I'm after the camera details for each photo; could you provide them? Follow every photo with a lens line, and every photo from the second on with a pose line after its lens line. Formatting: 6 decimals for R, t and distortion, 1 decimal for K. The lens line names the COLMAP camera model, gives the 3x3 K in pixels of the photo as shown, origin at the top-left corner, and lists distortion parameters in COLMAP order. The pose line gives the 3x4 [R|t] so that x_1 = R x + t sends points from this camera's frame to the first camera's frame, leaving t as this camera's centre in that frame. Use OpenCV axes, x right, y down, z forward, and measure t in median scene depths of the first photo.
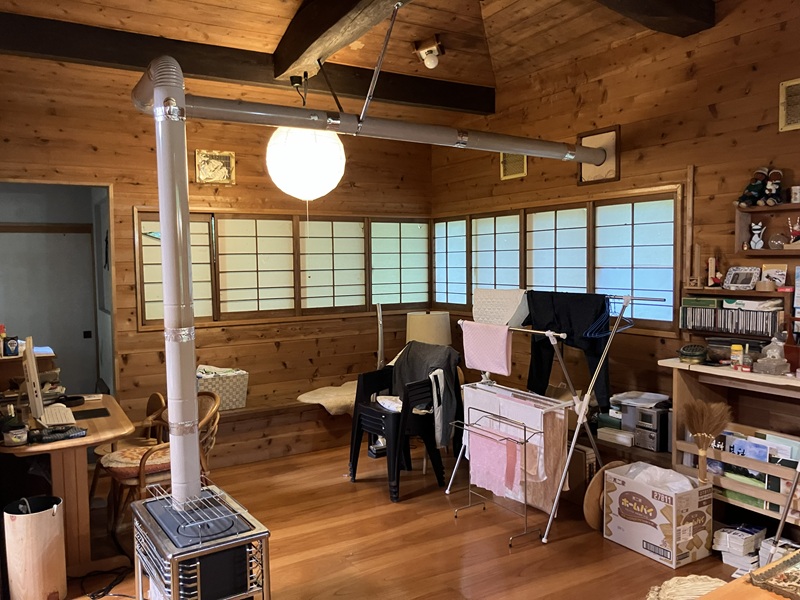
lens RADIAL K [[680.9, 0, 400.0], [0, 680.9, 300.0], [0, 0, 1]] dist [0.003808, 0.005858]
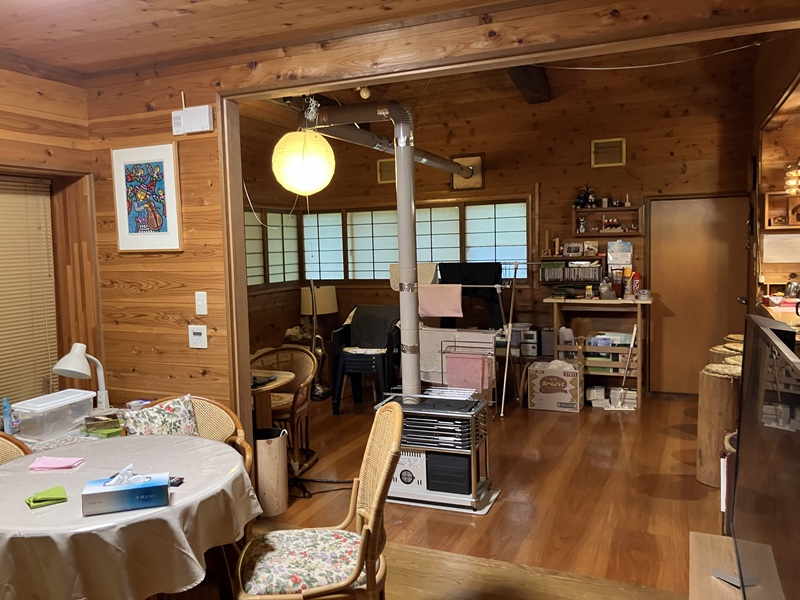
lens RADIAL K [[680.9, 0, 400.0], [0, 680.9, 300.0], [0, 0, 1]] dist [0.003808, 0.005858]
pose [[0.799519, -0.055765, 0.598047, -0.888761], [0.052550, 0.998357, 0.022838, 0.033022], [-0.598338, 0.013168, 0.801135, -0.125574]]
